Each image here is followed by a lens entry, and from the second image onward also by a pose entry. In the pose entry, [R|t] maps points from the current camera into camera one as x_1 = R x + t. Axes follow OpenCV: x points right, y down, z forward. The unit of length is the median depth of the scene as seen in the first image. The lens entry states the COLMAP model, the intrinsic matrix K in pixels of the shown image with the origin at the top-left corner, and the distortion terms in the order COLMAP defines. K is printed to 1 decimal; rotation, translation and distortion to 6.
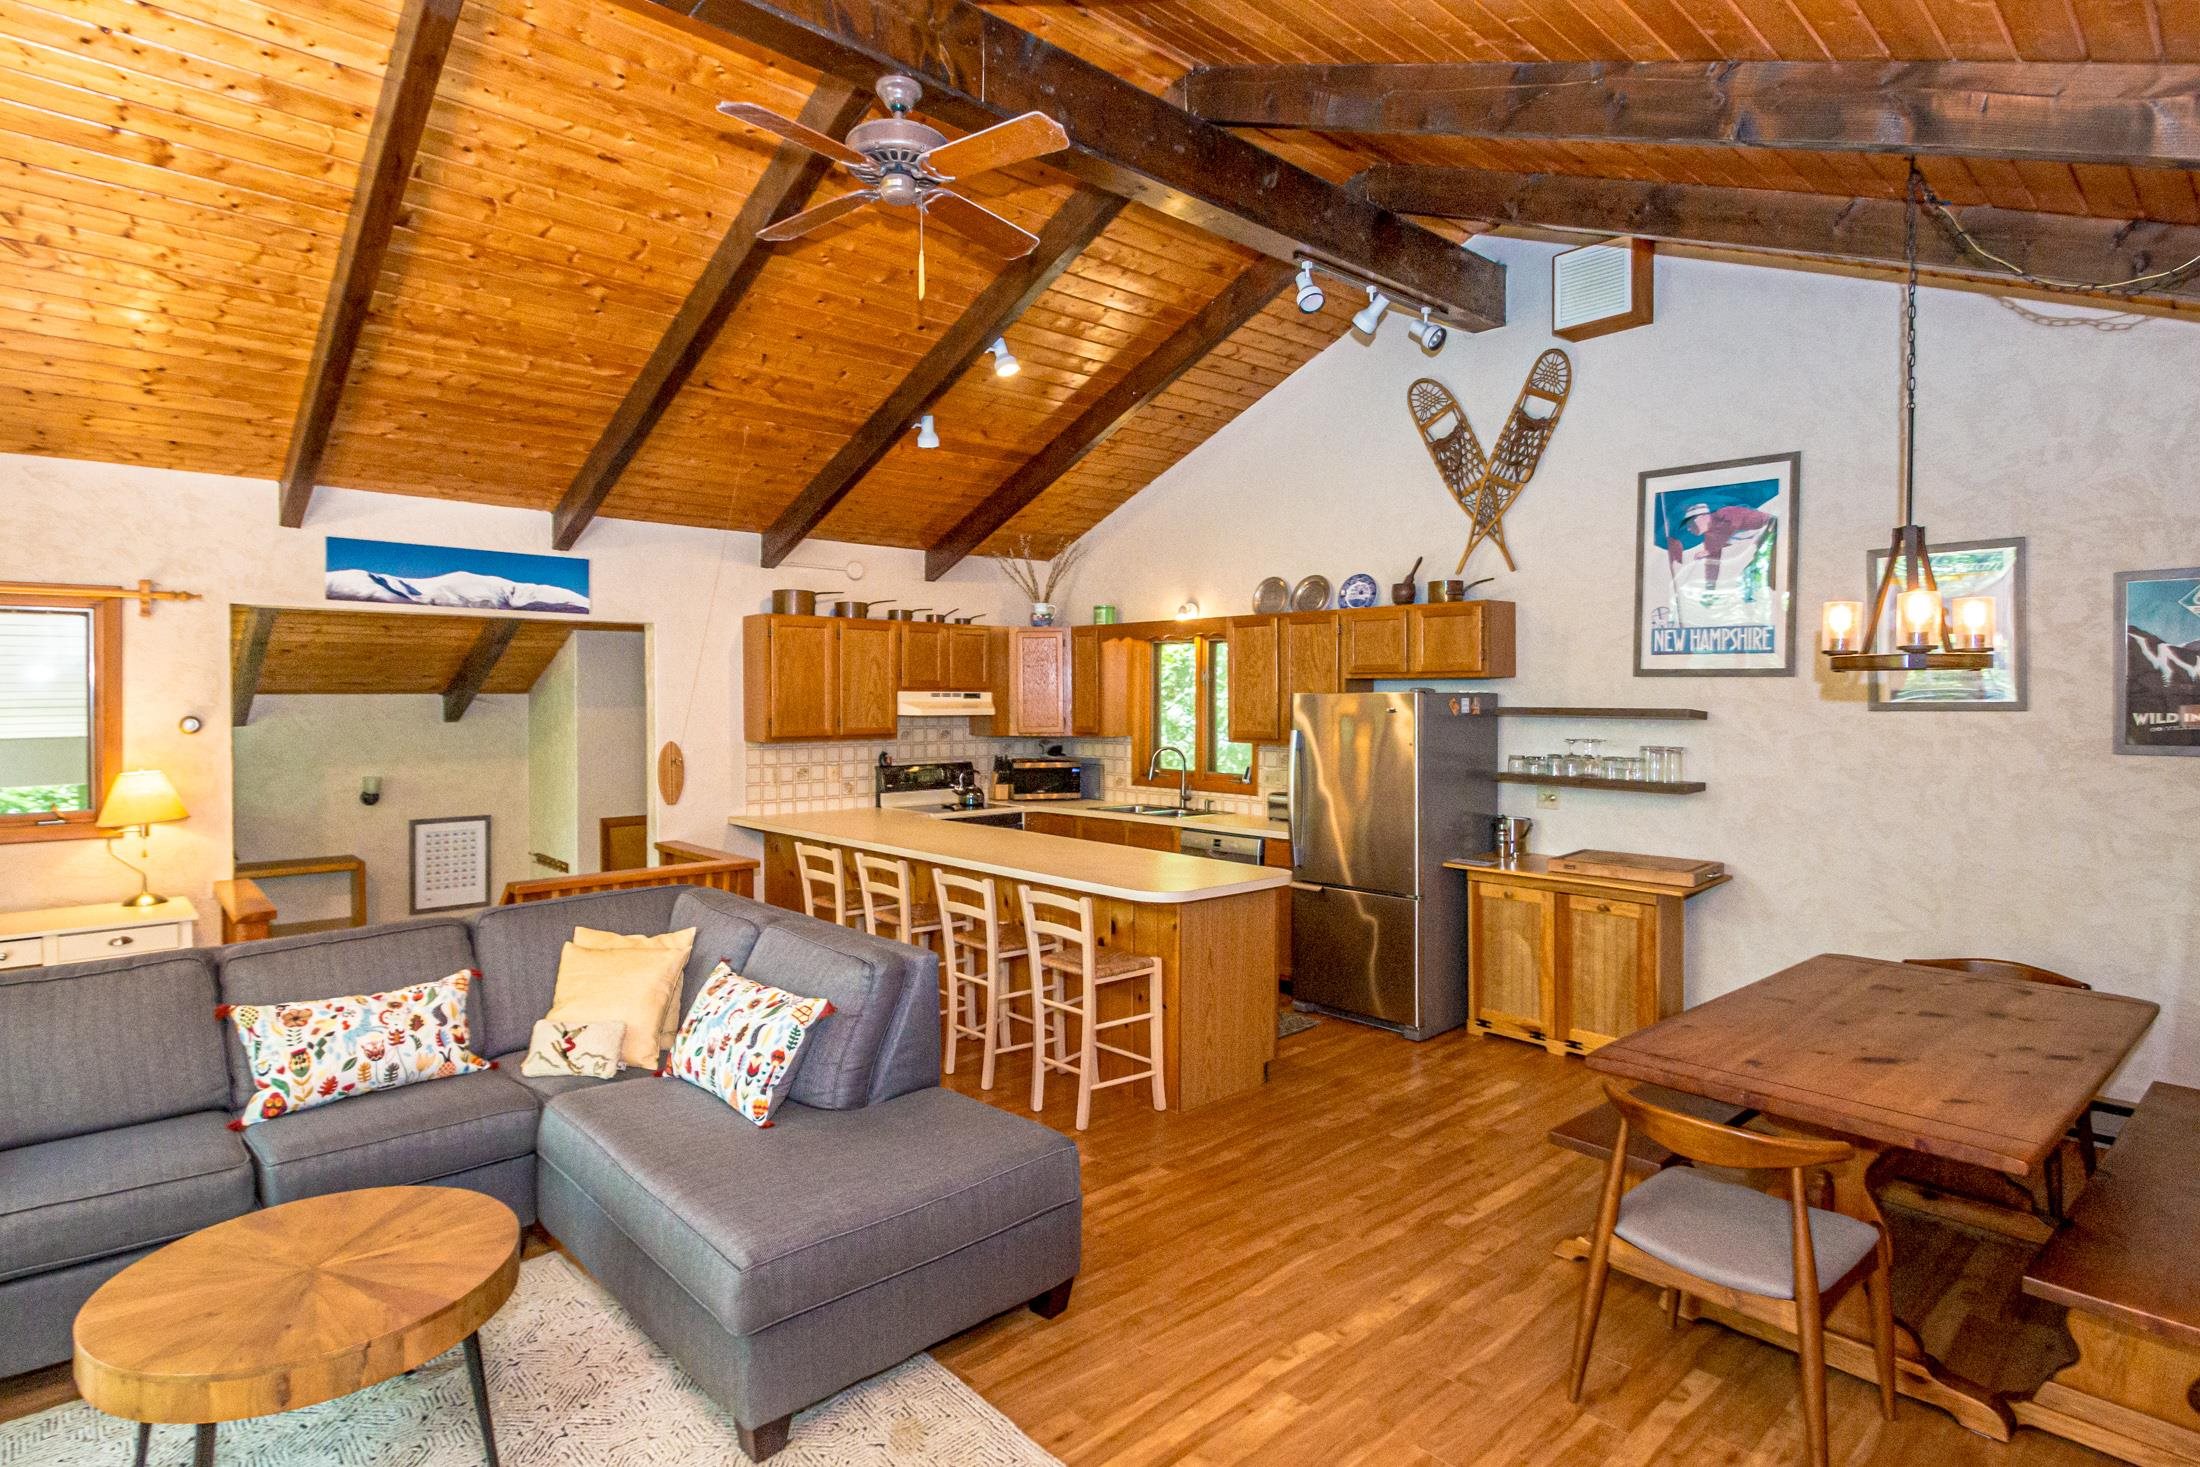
lens RADIAL K [[1122.5, 0, 1024.2], [0, 1122.5, 708.1], [0, 0, 1]] dist [0.000121, 0.000037]
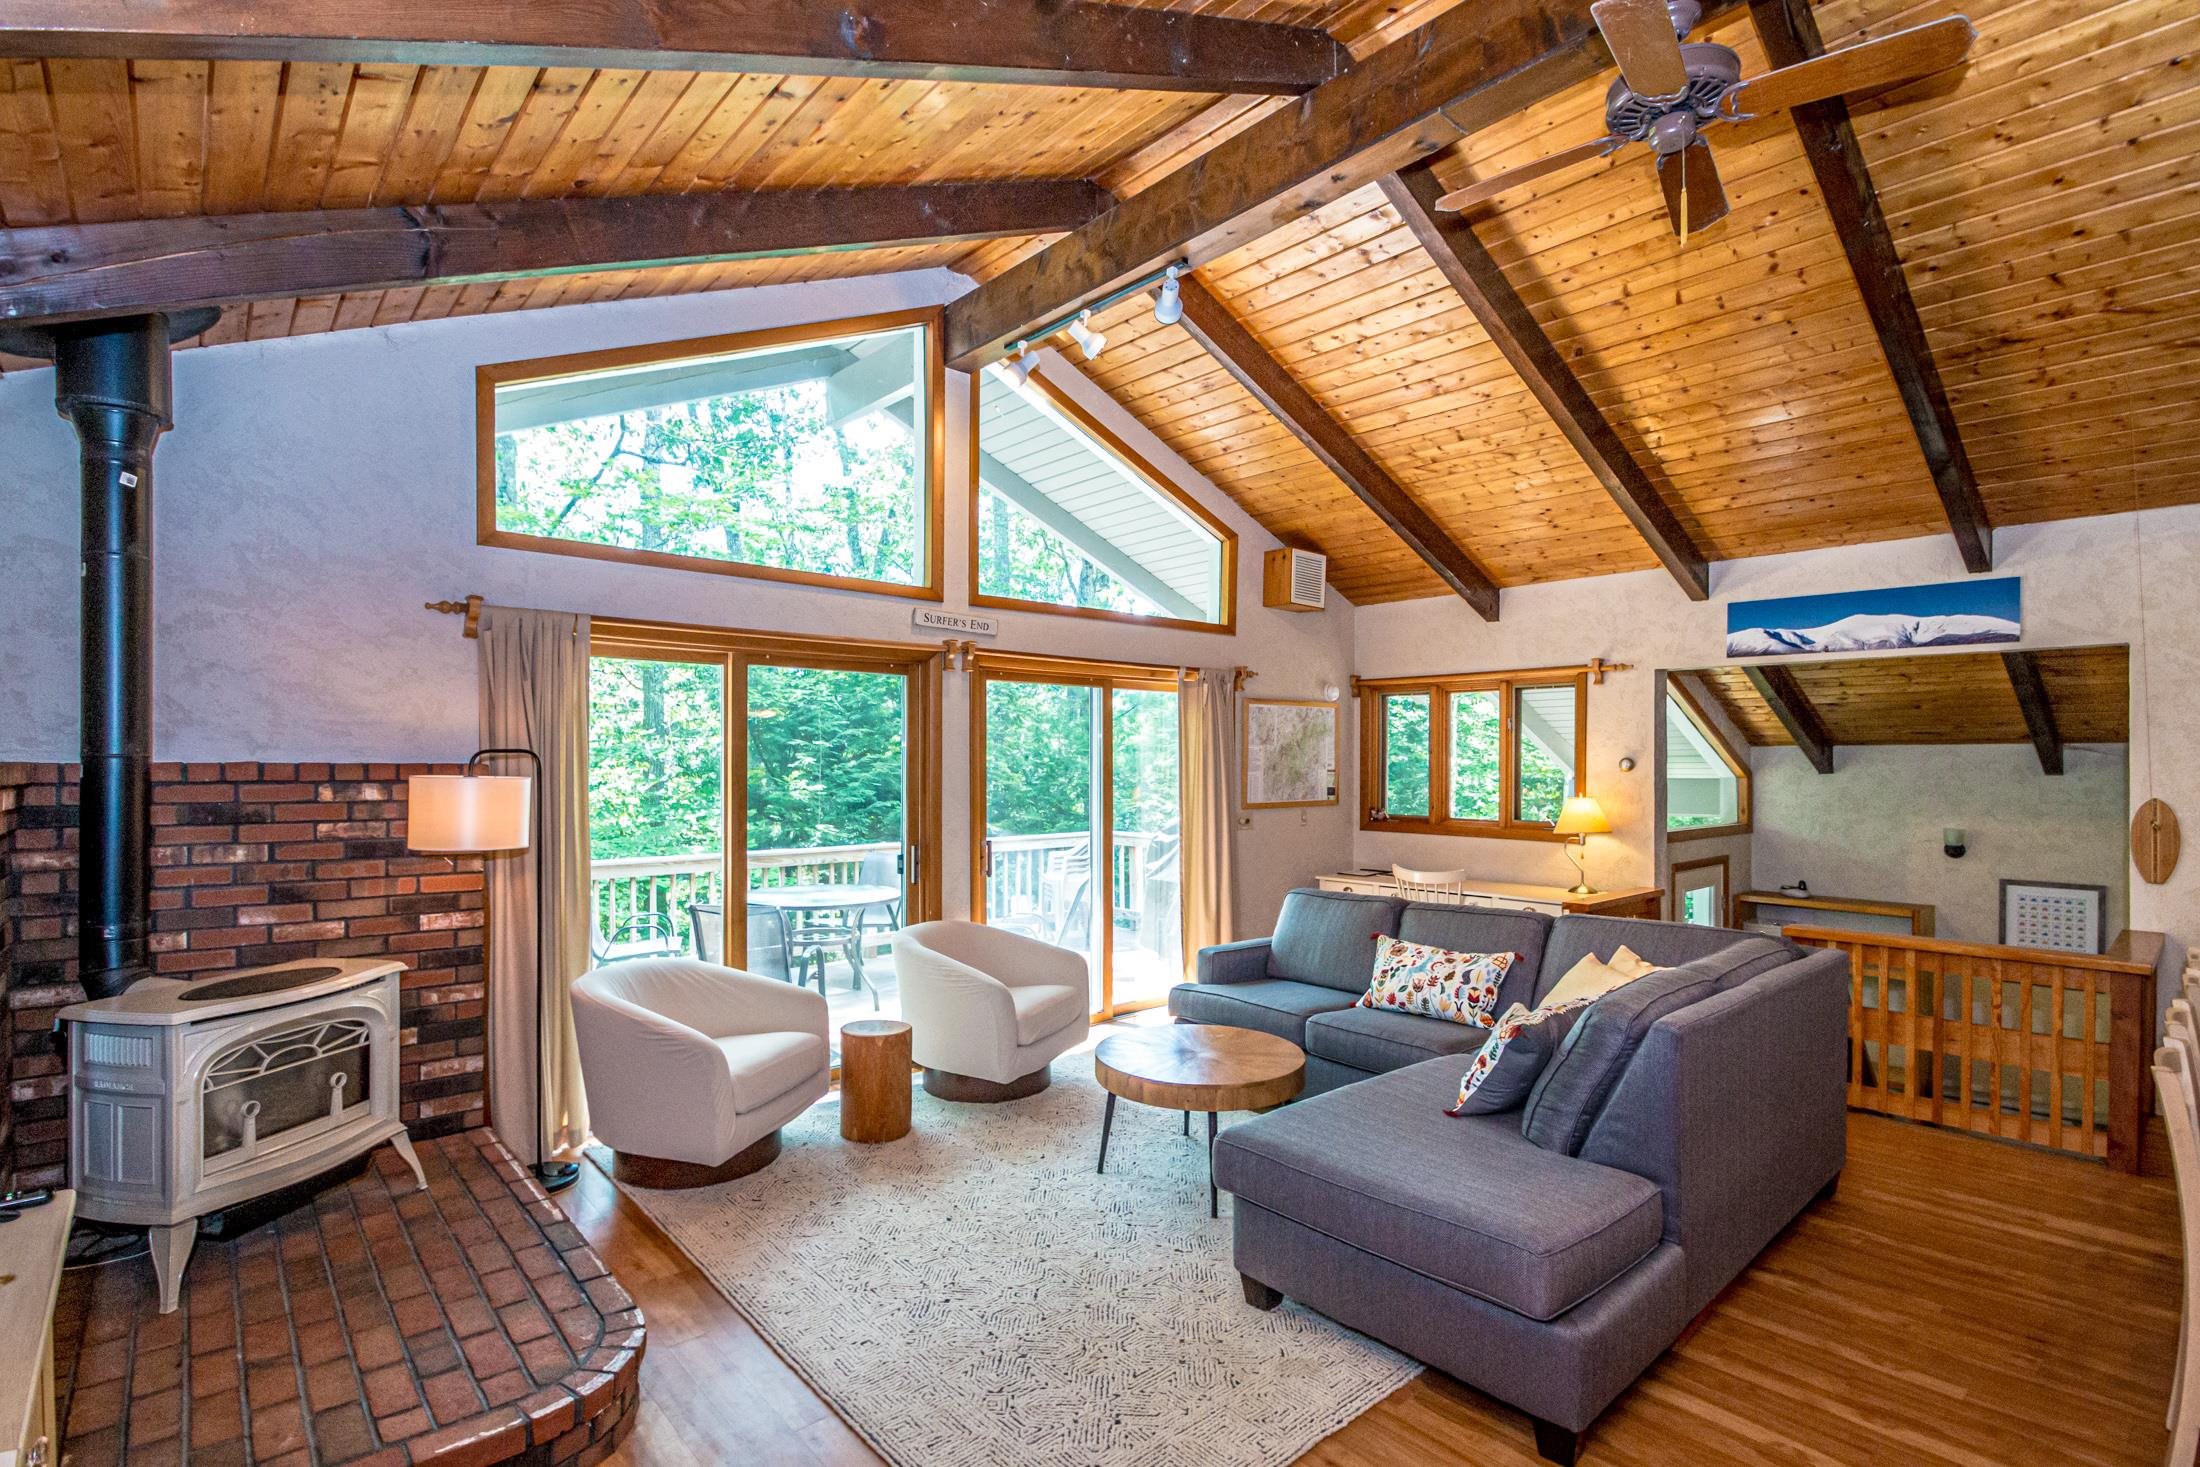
lens RADIAL K [[1016.4, 0, 1091.0], [0, 1016.4, 751.5], [0, 0, 1]] dist [-0.022766, 0.000027]
pose [[-0.006867, -0.009125, -0.999935, 0.379073], [-0.015484, 0.999839, -0.009017, 0.017221], [0.999857, 0.015422, -0.007007, 0.326521]]
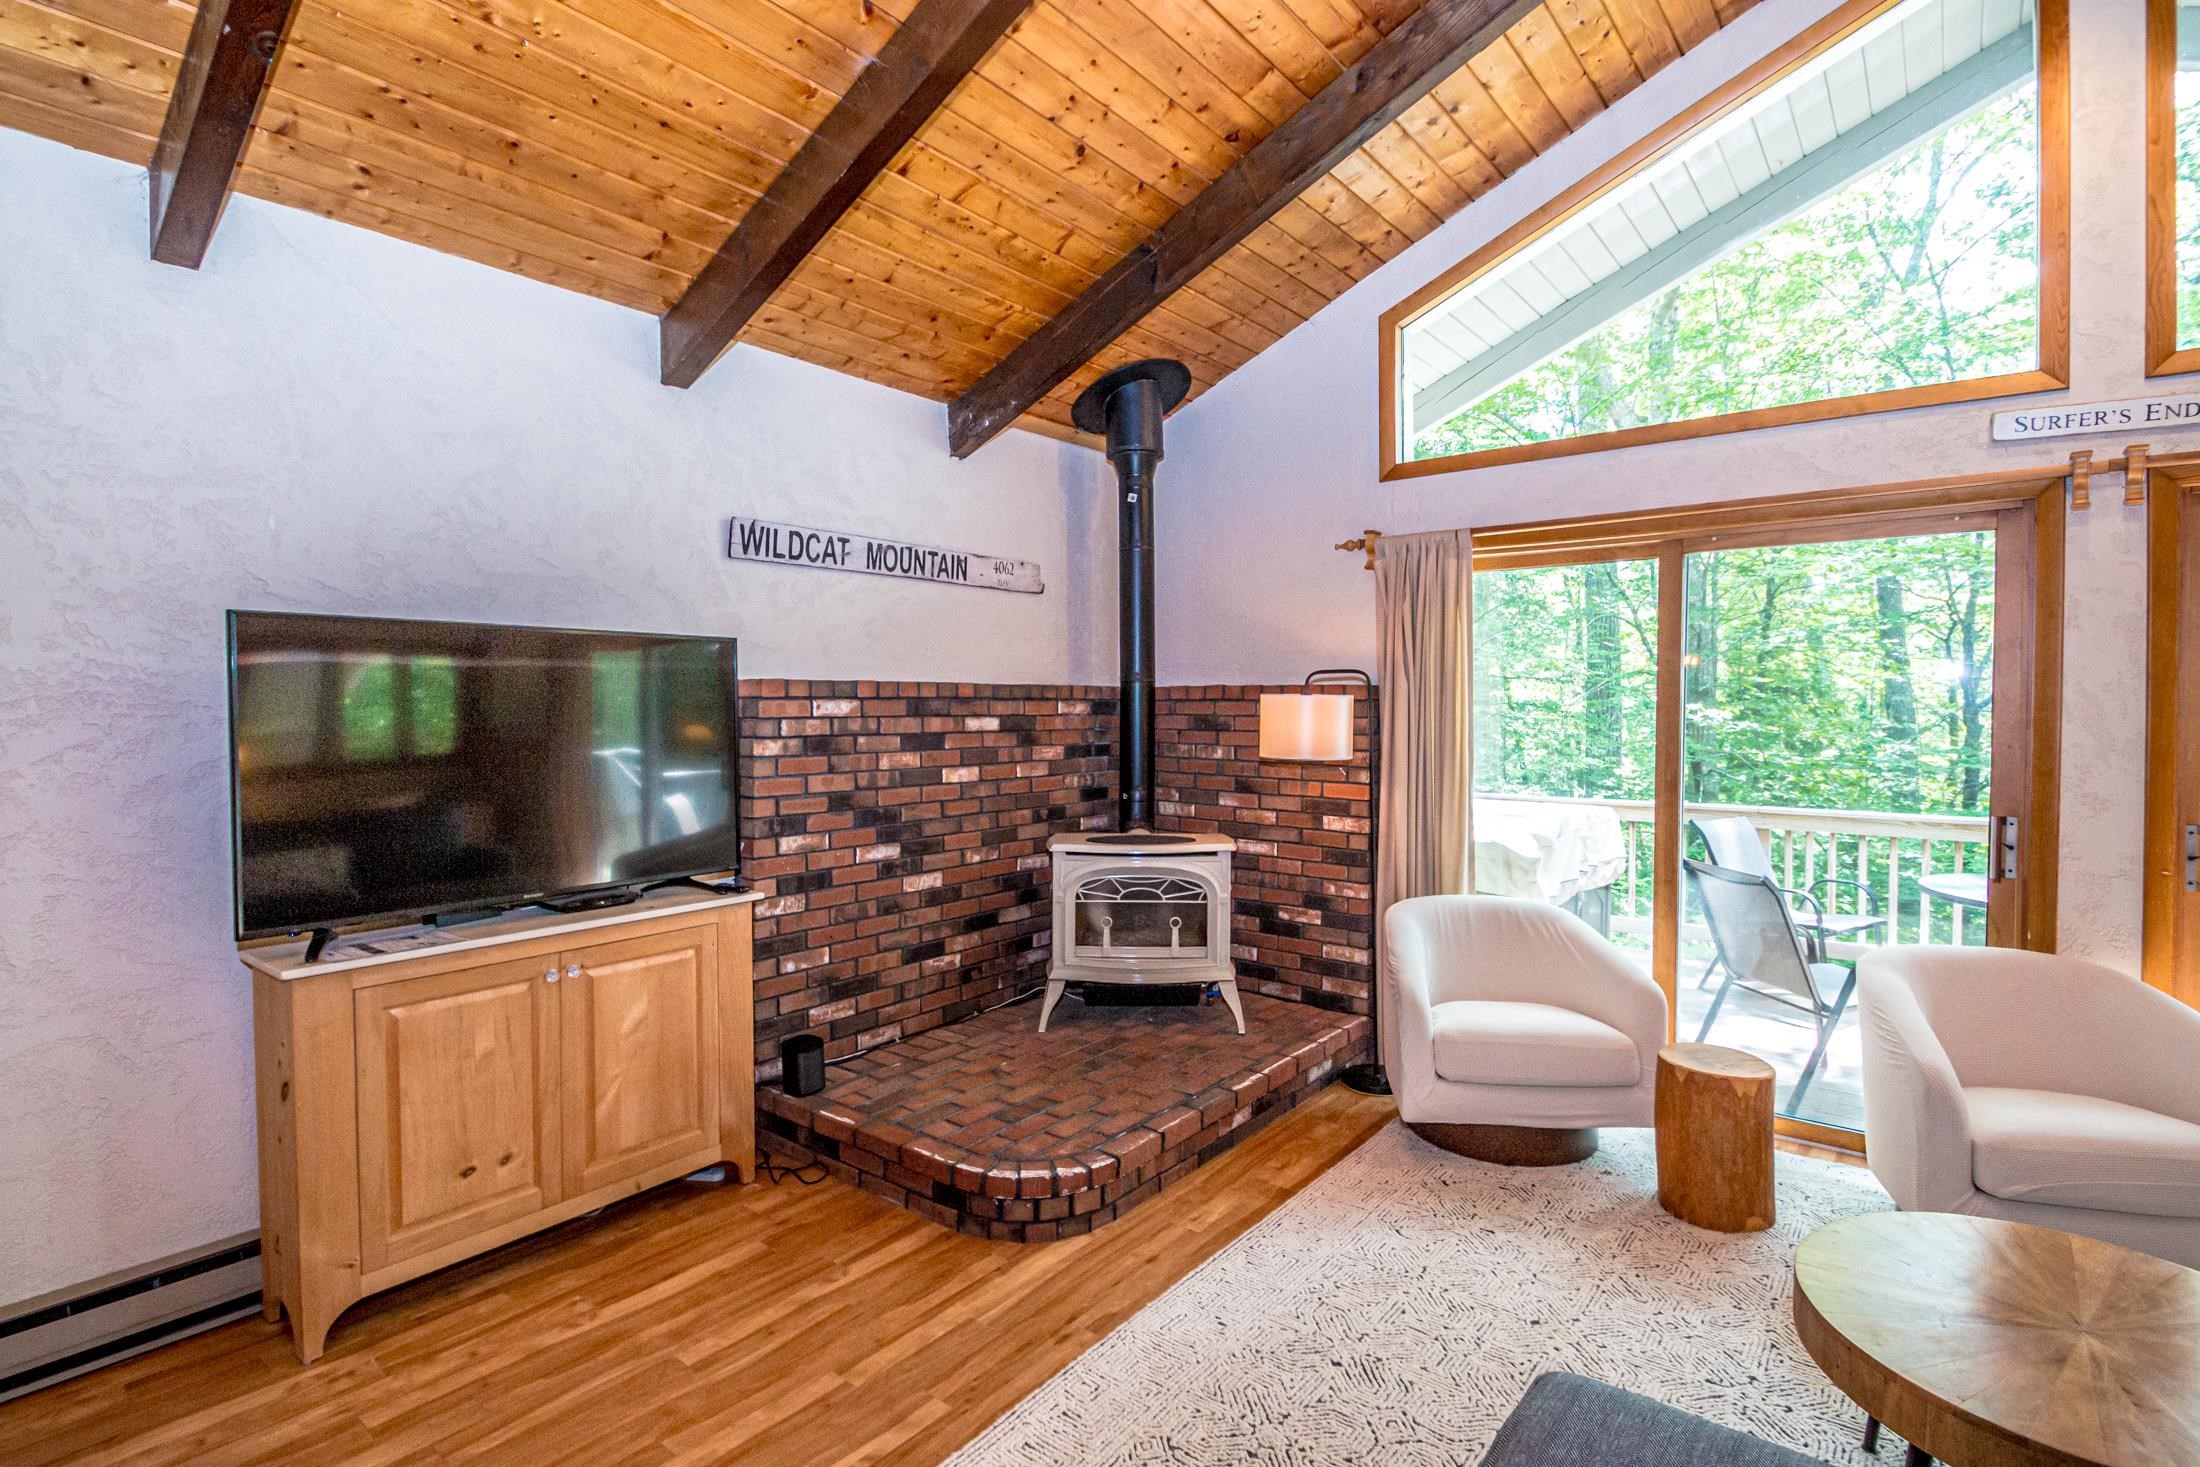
lens RADIAL K [[1050.0, 0, 1122.8], [0, 1050.0, 713.0], [0, 0, 1]] dist [0.003837, 0.000382]
pose [[-0.984353, 0.004007, -0.176160, 0.052529], [-0.000645, 0.999653, 0.026343, 0.025002], [0.176204, 0.026044, -0.984009, 0.611534]]
